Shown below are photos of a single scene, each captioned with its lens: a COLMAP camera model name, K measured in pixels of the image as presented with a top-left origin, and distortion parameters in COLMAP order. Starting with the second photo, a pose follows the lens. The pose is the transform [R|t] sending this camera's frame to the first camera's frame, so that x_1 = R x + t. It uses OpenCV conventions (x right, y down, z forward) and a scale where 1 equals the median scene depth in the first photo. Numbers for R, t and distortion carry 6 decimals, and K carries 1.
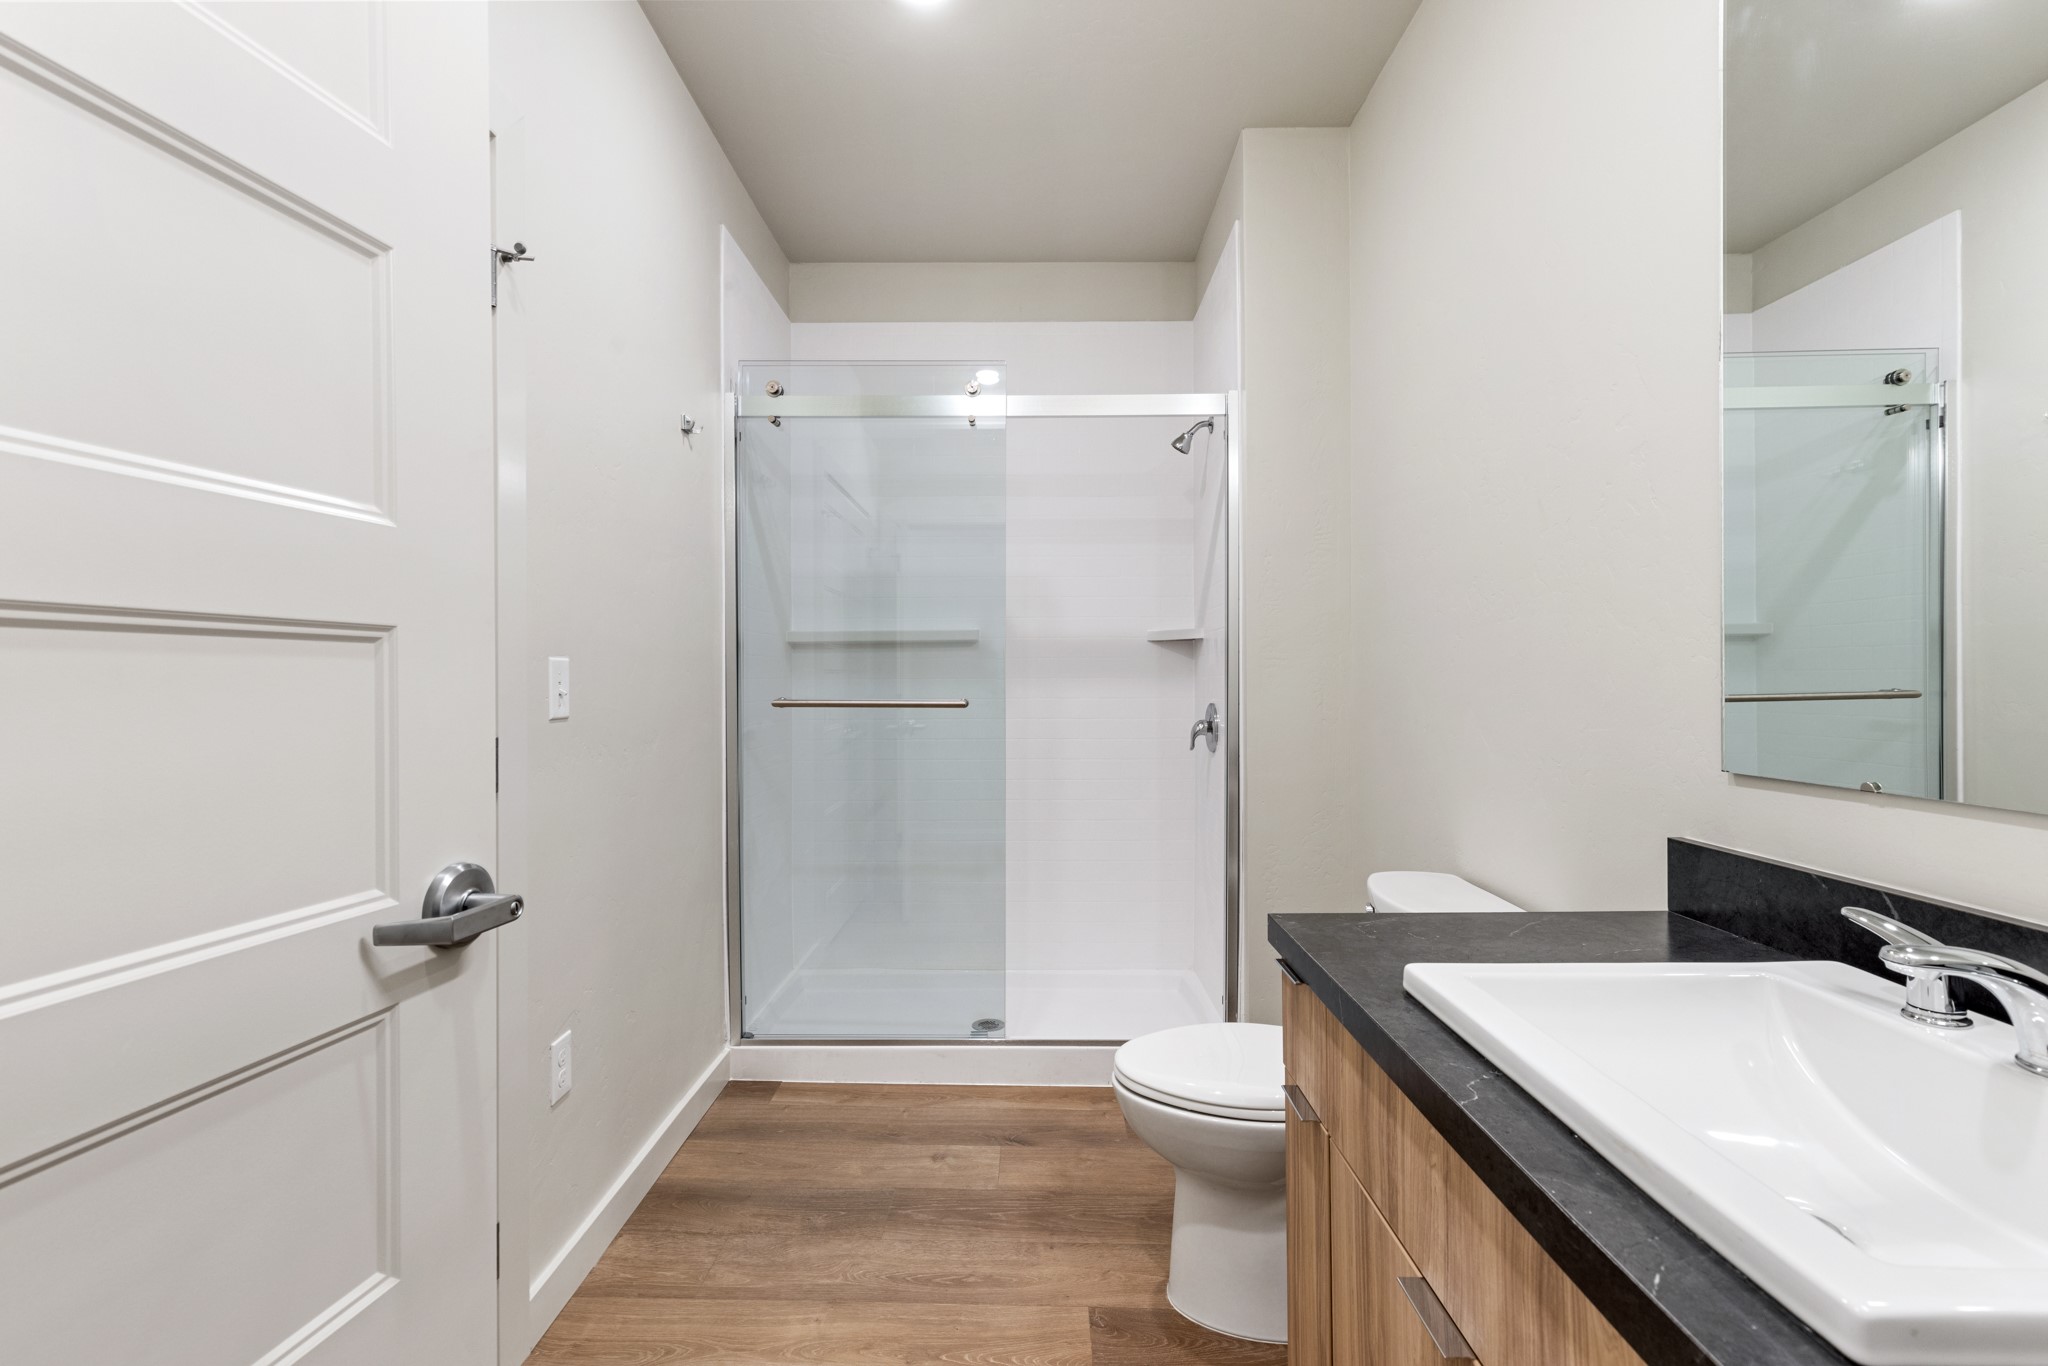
lens RADIAL K [[919.8, 0, 1023.6], [0, 919.8, 681.6], [0, 0, 1]] dist [0.008473, -0.001625]
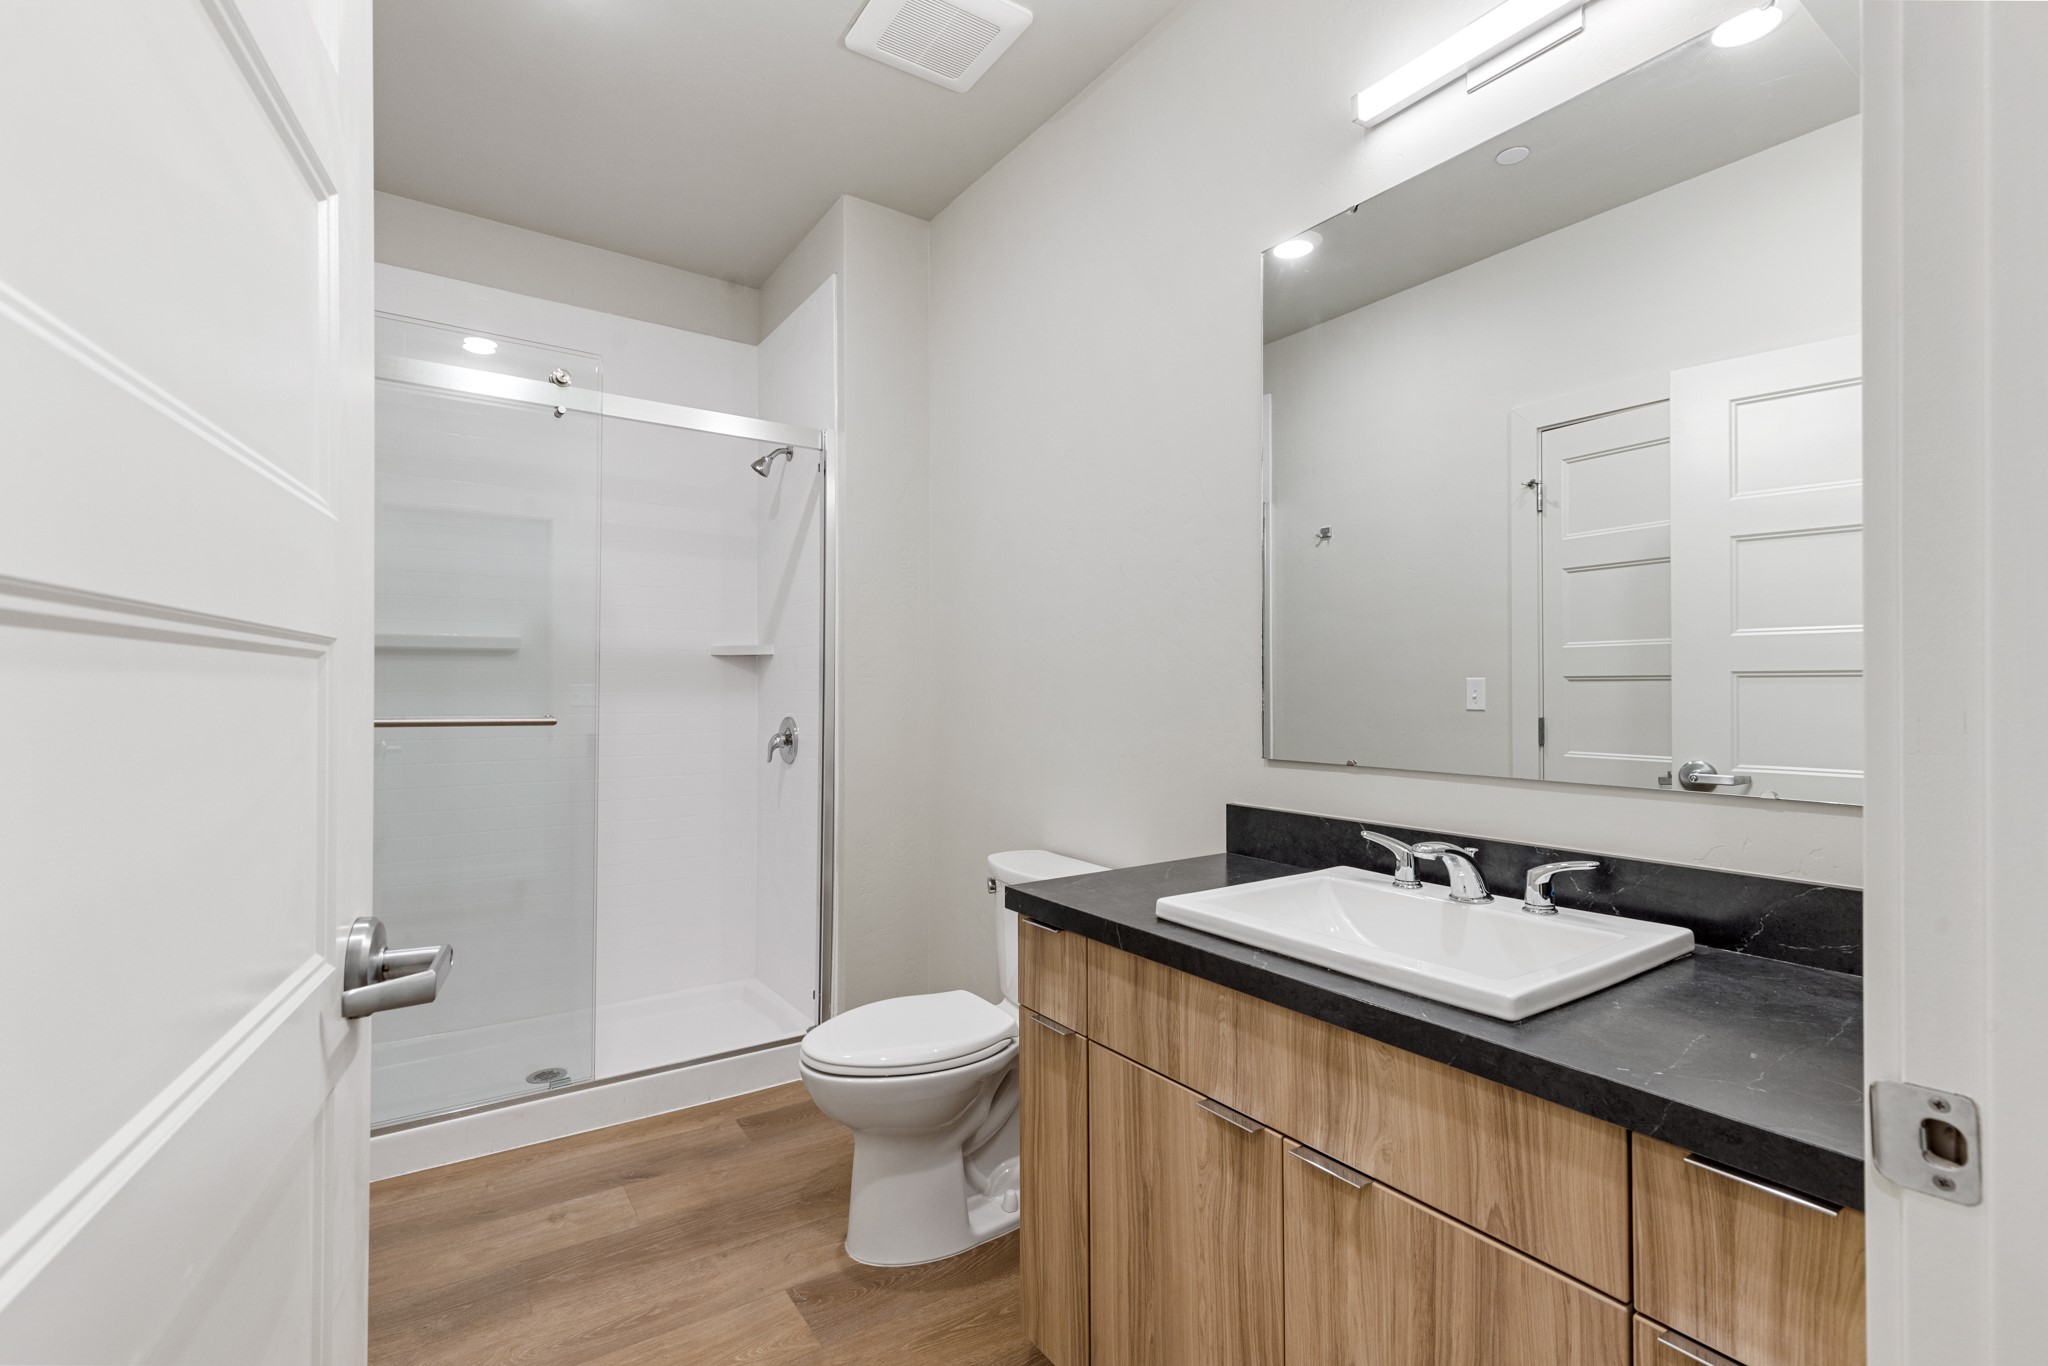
lens RADIAL K [[919.8, 0, 1026.5], [0, 919.8, 685.6], [0, 0, 1]] dist [0.008473, -0.001625]
pose [[0.817671, 0.008734, 0.575619, -0.291106], [-0.003605, 0.999943, -0.010051, -0.004865], [-0.575674, 0.006144, 0.817656, -0.026015]]
